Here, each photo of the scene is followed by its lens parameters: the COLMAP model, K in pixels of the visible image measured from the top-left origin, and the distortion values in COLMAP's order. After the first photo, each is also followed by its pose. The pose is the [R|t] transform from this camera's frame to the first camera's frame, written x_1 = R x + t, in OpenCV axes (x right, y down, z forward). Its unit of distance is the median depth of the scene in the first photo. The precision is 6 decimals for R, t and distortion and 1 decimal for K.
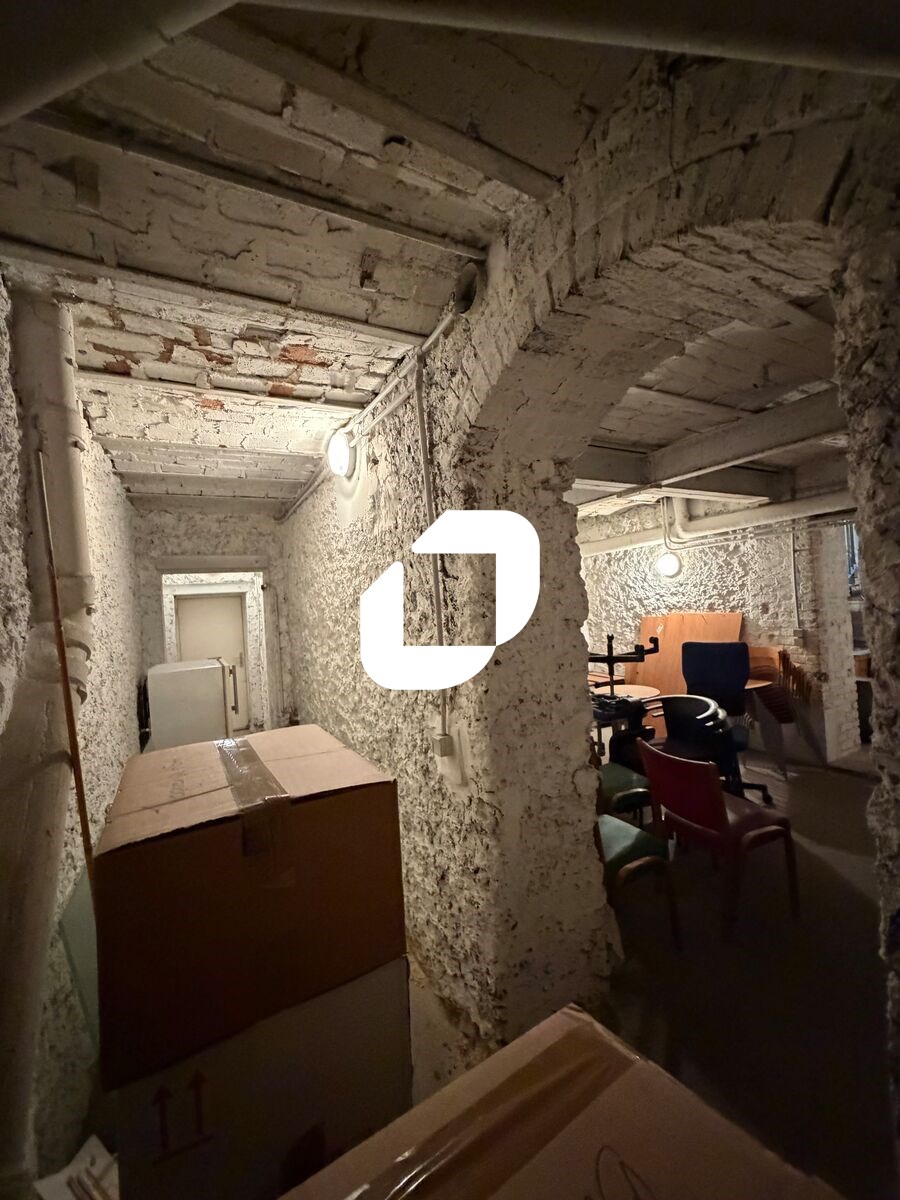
lens RADIAL K [[475.7, 0, 454.1], [0, 475.7, 600.4], [0, 0, 1]] dist [0.001148, 0.000130]
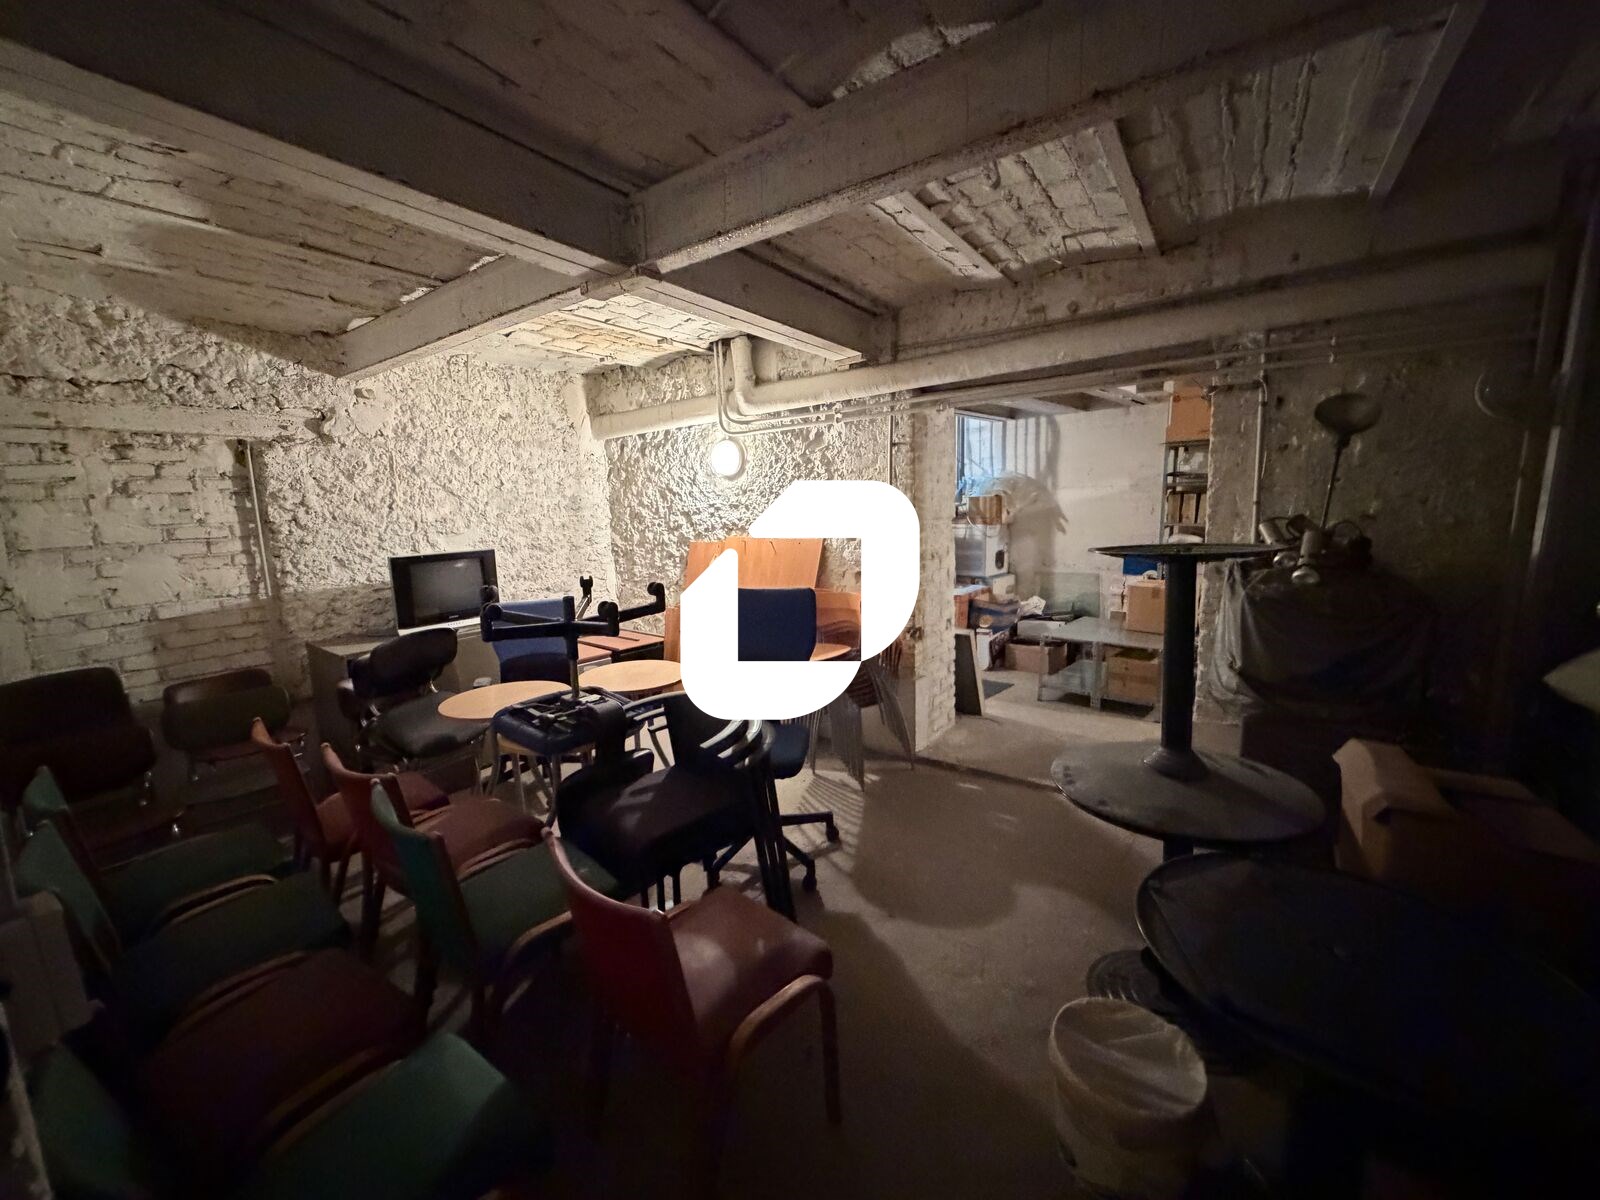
lens RADIAL K [[634.3, 0, 797.0], [0, 634.3, 603.7], [0, 0, 1]] dist [0.001148, 0.000130]
pose [[0.901421, -0.031652, 0.431785, 0.196205], [-0.027835, 0.991023, 0.130758, 0.002444], [-0.432047, -0.129887, 0.892449, 0.229964]]
